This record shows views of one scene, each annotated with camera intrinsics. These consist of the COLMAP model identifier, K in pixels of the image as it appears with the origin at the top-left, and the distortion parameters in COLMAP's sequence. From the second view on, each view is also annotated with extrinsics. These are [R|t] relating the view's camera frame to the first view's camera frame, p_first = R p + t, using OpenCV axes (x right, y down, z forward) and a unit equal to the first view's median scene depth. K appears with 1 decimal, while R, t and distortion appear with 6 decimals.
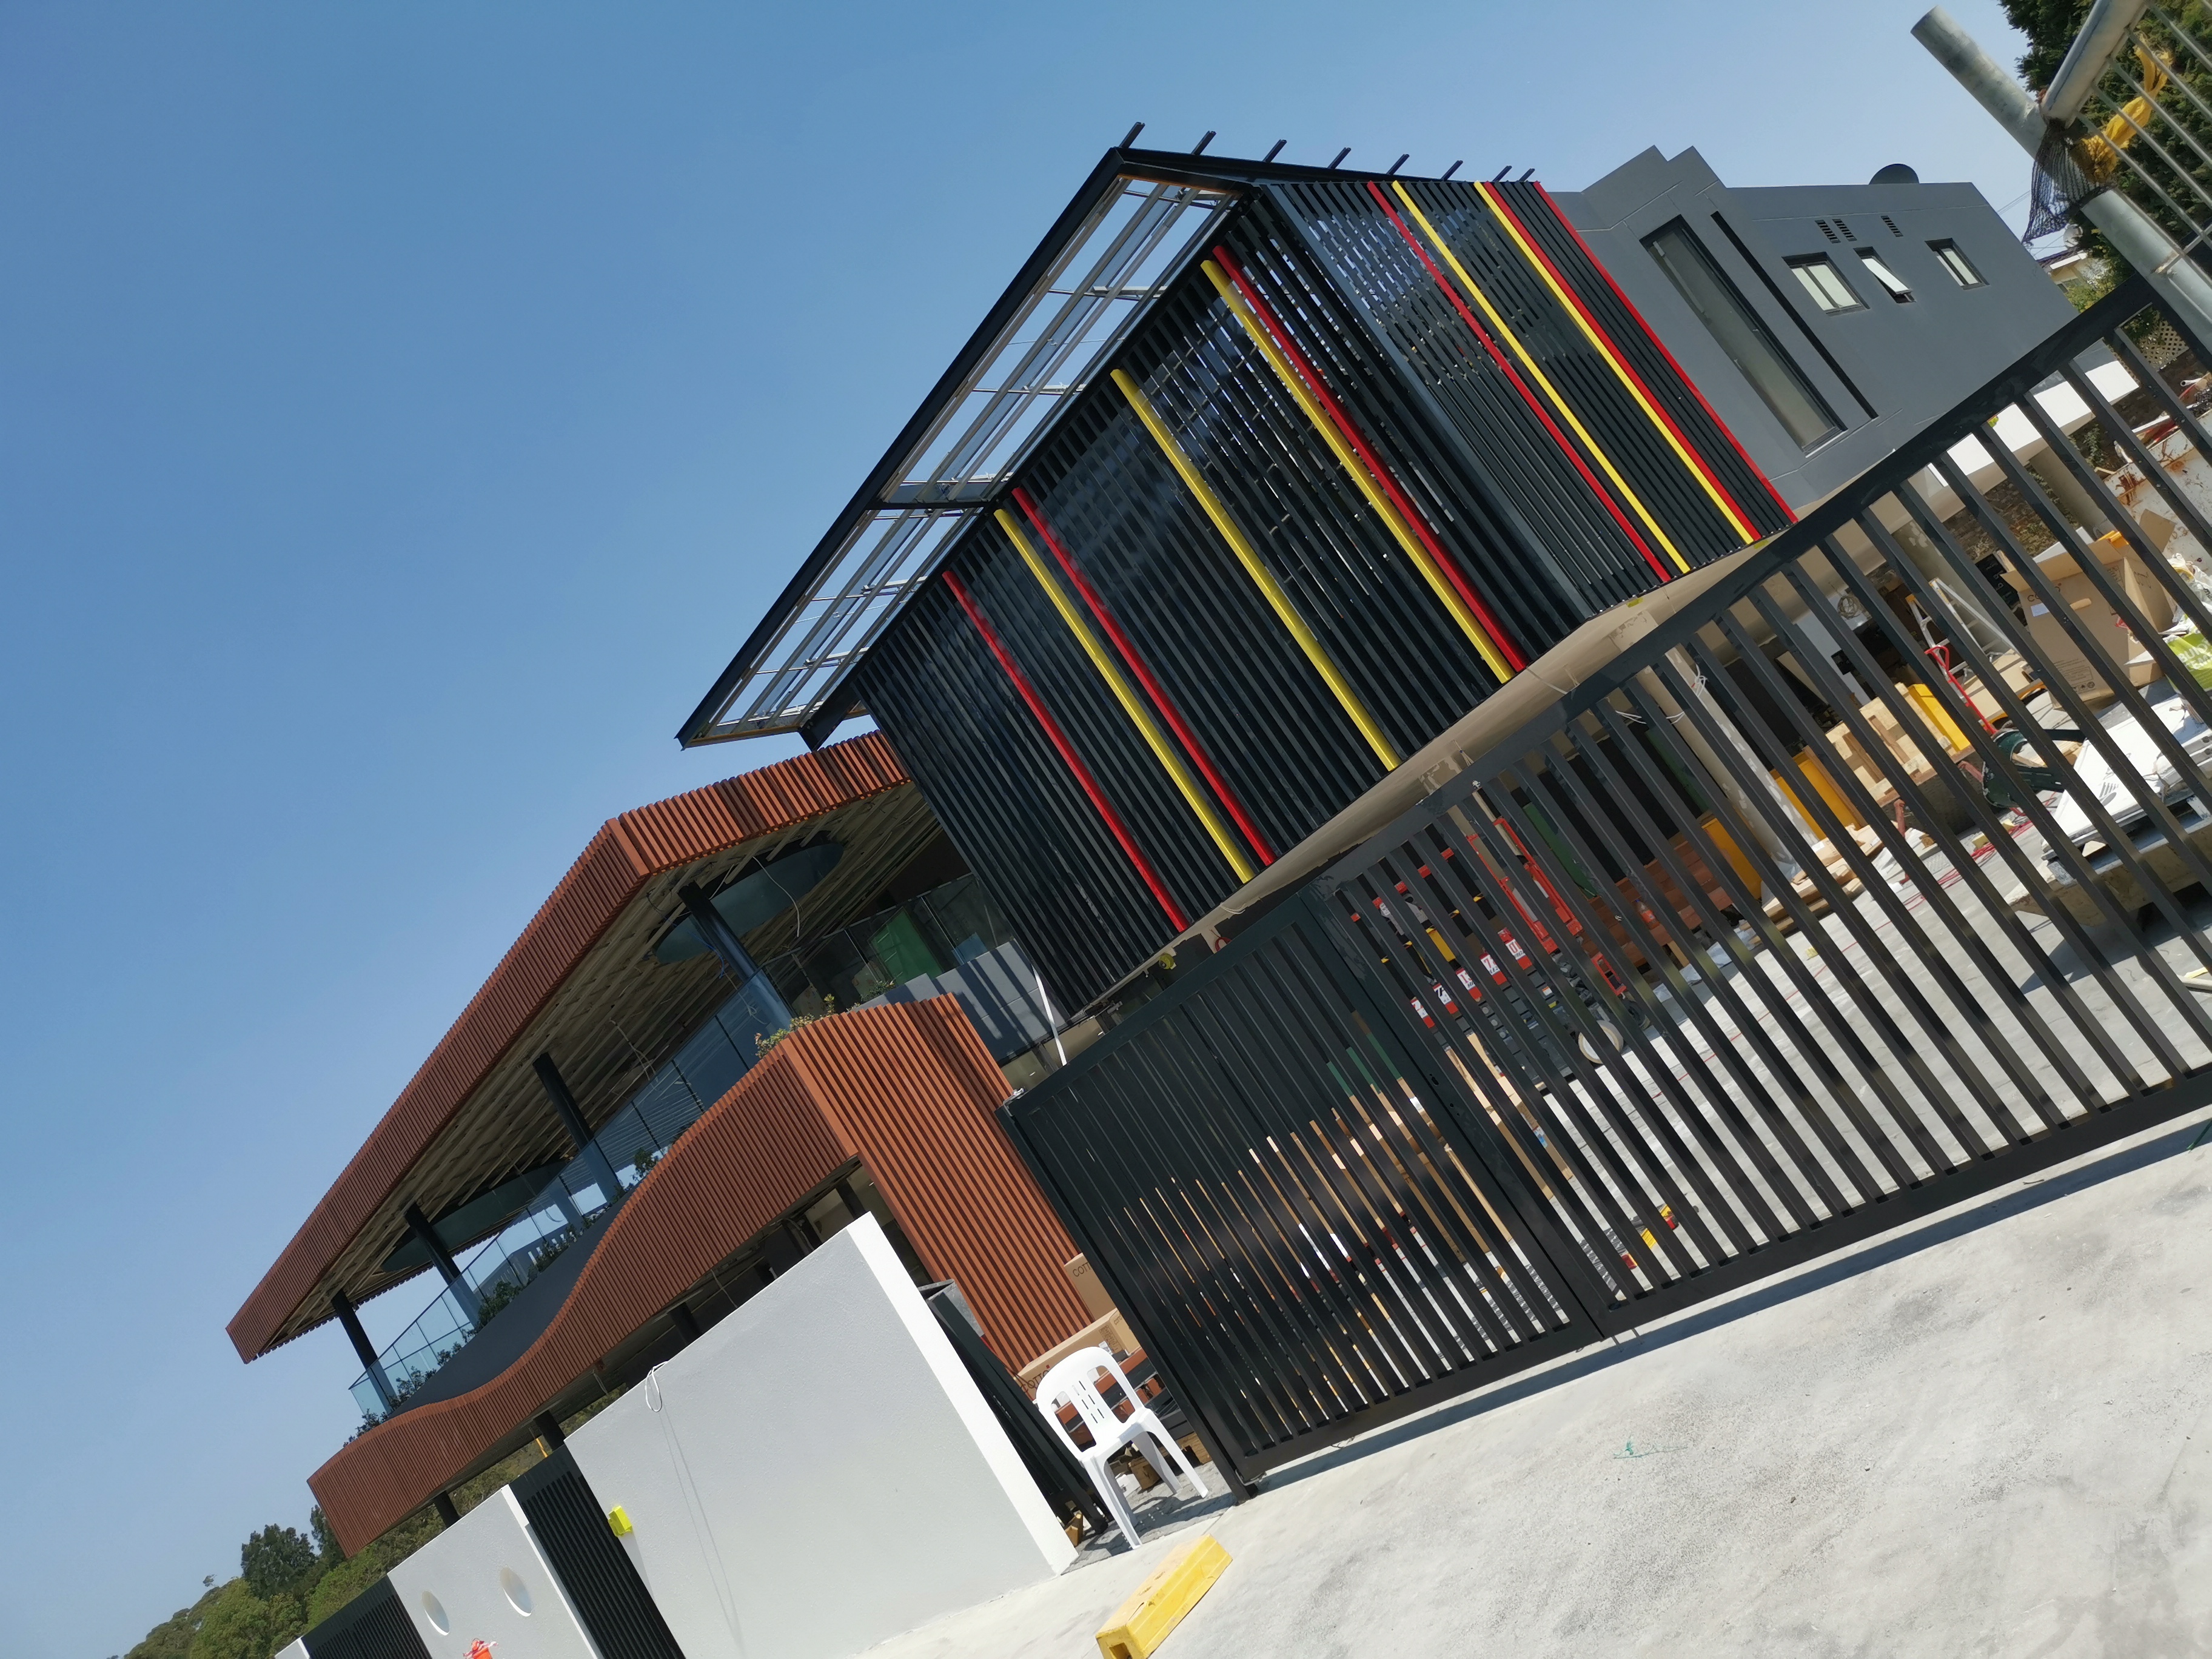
lens RADIAL K [[1715.9, 0, 1105.3], [0, 1715.9, 825.3], [0, 0, 1]] dist [0.013013, -0.000331]
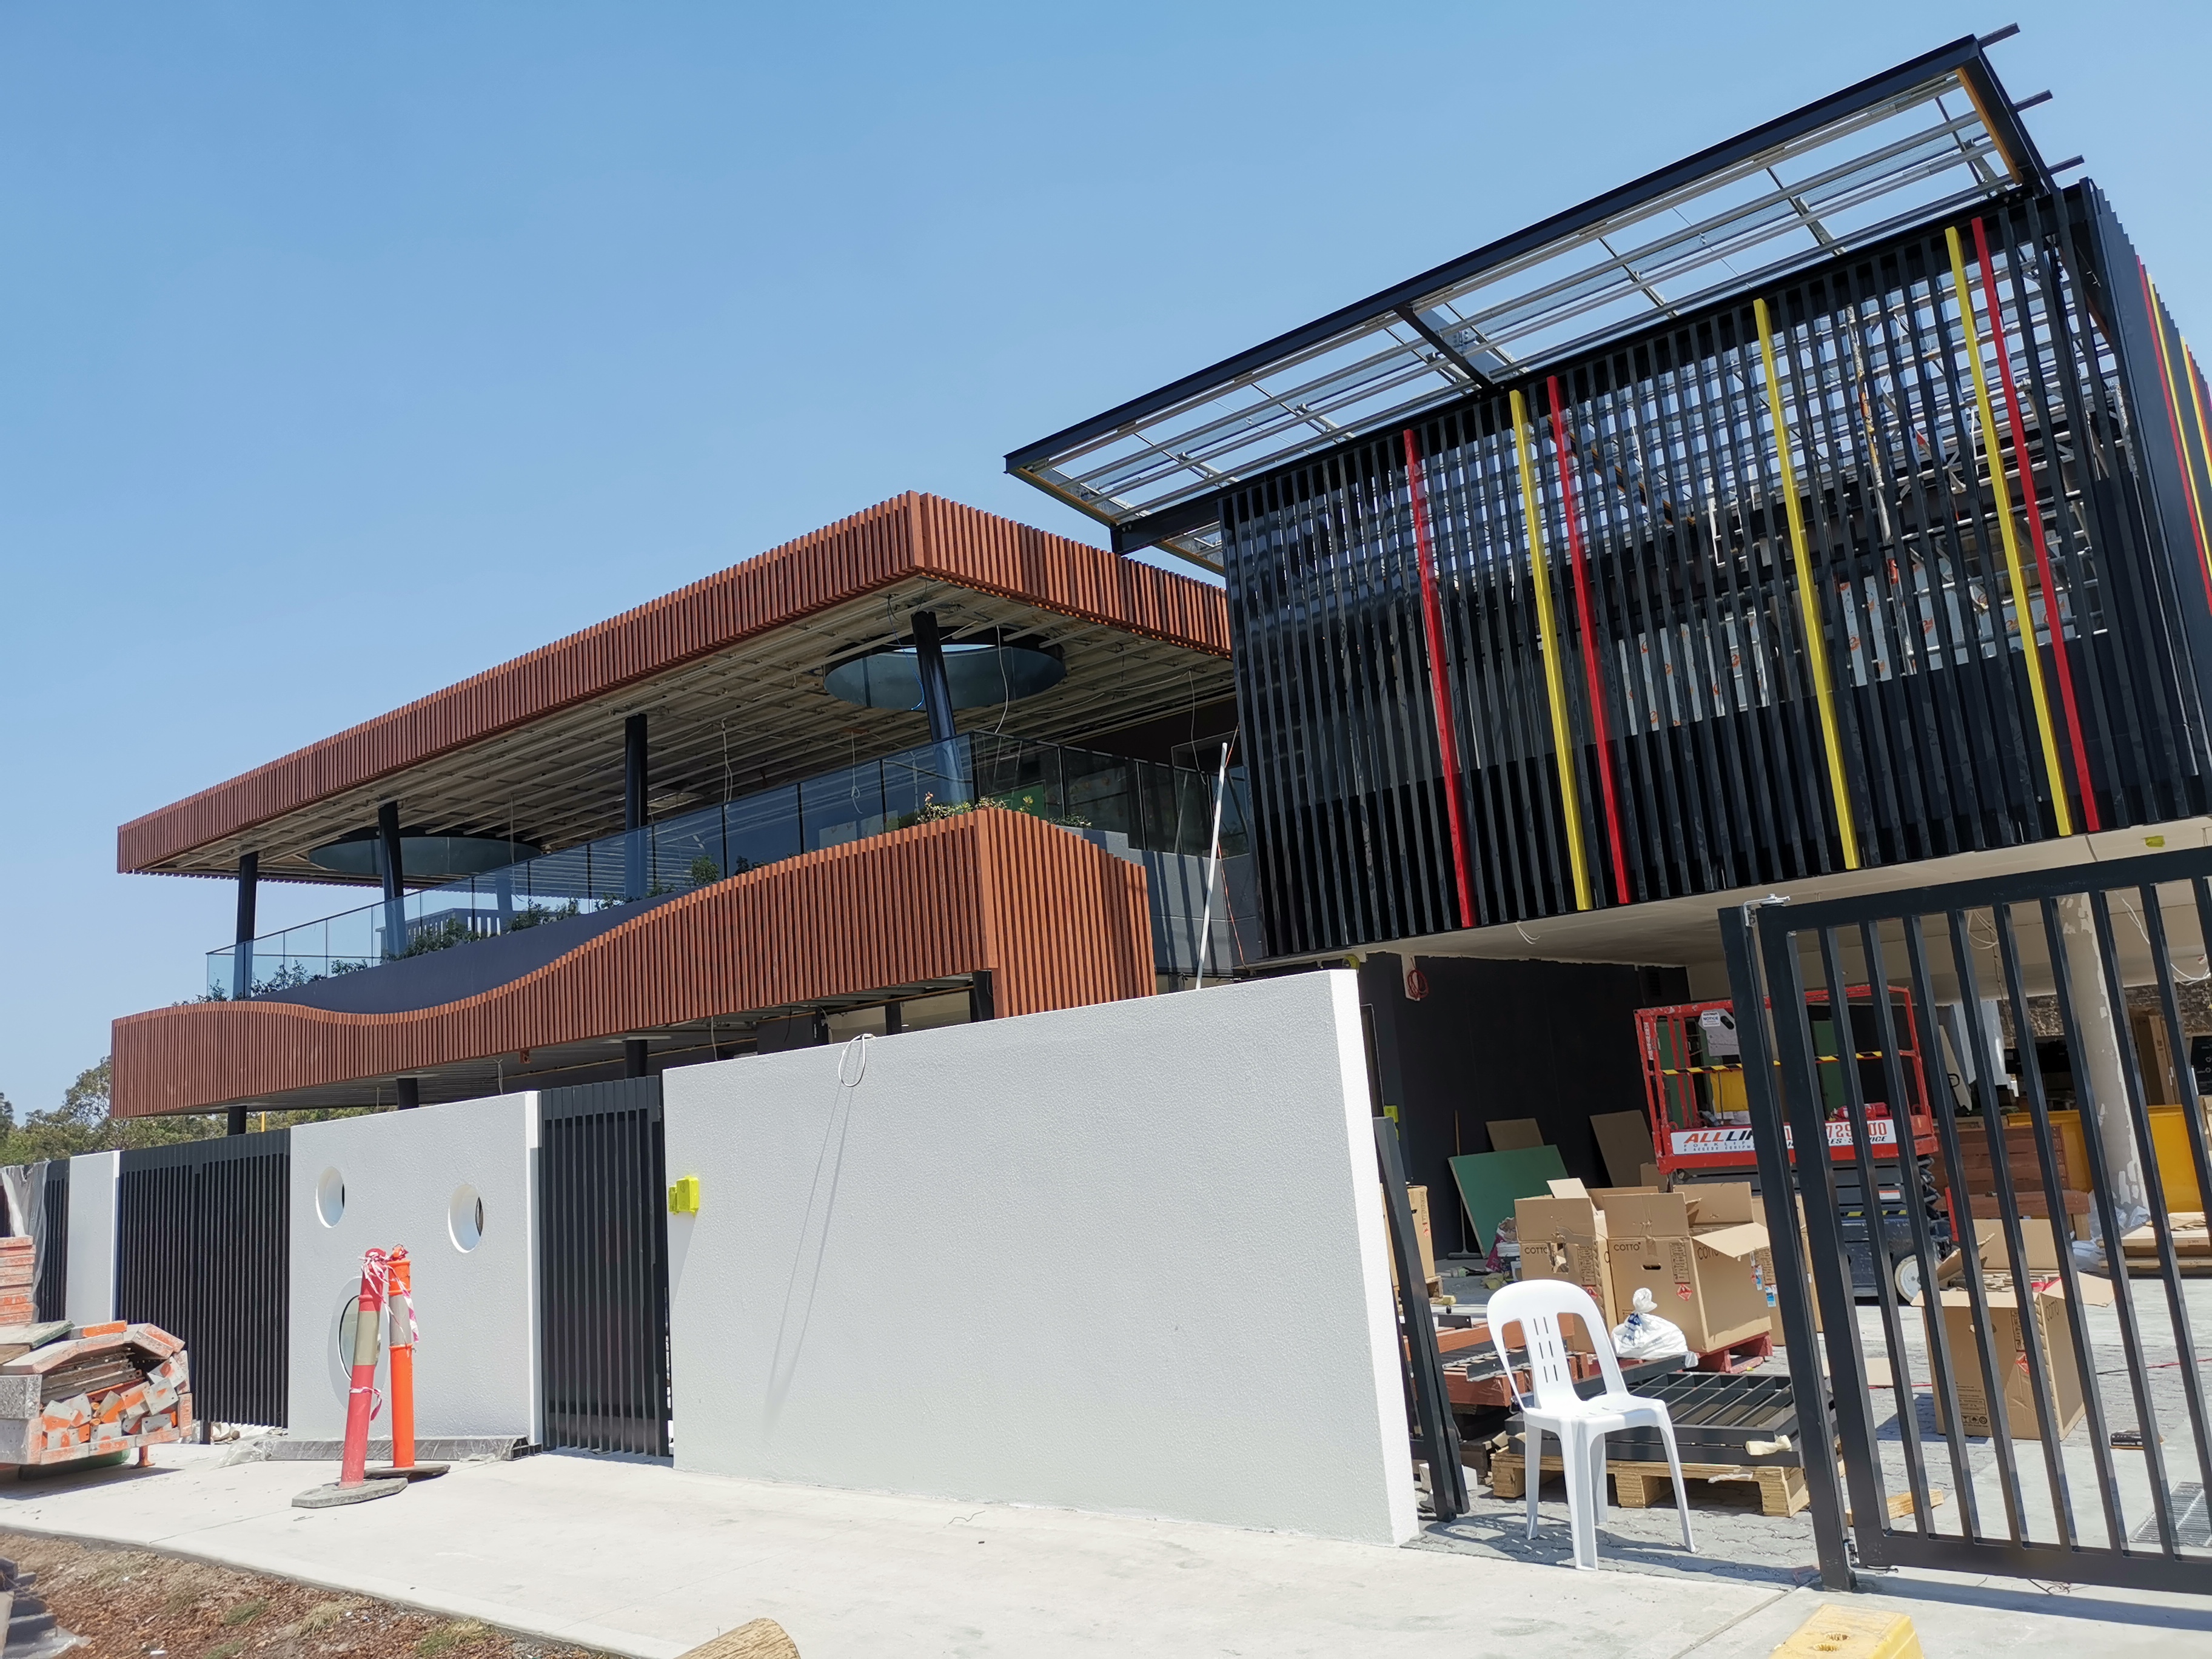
lens RADIAL K [[1715.9, 0, 1102.9], [0, 1715.9, 828.7], [0, 0, 1]] dist [0.013013, -0.000331]
pose [[0.870926, 0.490991, 0.020374, -0.134947], [-0.489988, 0.870809, -0.040041, 0.125345], [-0.037402, 0.024890, 0.998990, 0.140745]]
